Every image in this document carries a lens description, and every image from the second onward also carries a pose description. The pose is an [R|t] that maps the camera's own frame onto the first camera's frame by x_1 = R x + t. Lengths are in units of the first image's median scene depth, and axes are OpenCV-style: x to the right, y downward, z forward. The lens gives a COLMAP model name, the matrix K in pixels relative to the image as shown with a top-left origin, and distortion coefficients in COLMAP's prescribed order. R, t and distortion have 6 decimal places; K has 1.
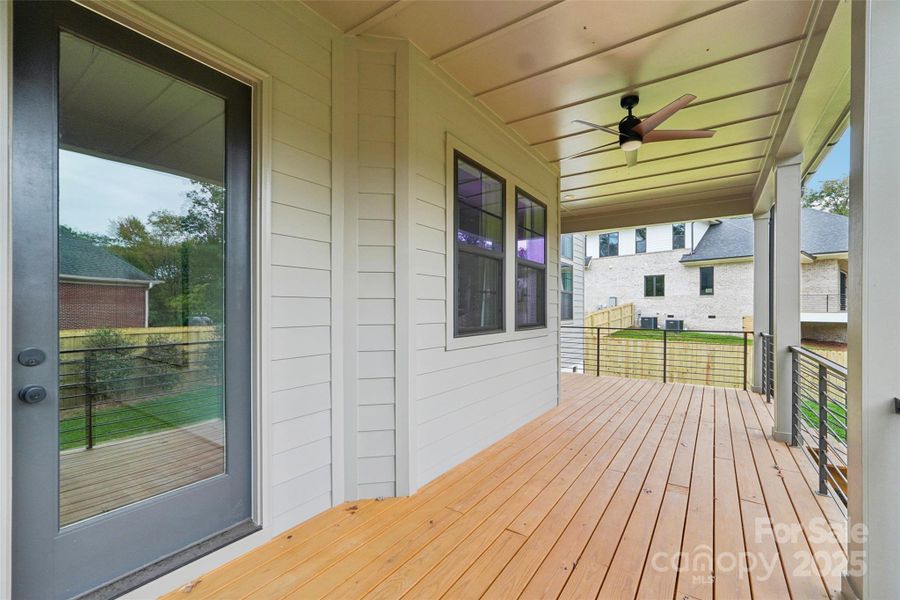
lens RADIAL K [[379.4, 0, 454.1], [0, 379.4, 308.2], [0, 0, 1]] dist [-0.015149, 0.004476]
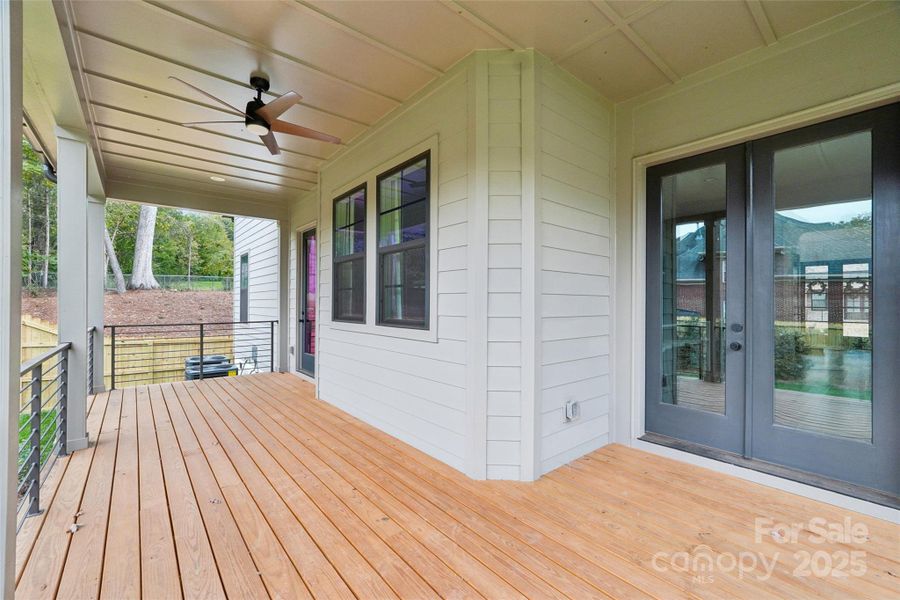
lens RADIAL K [[379.4, 0, 447.9], [0, 379.4, 297.0], [0, 0, 1]] dist [-0.015149, 0.004476]
pose [[-0.266787, -0.014702, -0.963643, 1.198789], [-0.009324, 0.999876, -0.012673, -0.002636], [0.963710, 0.005603, -0.266891, 1.636441]]
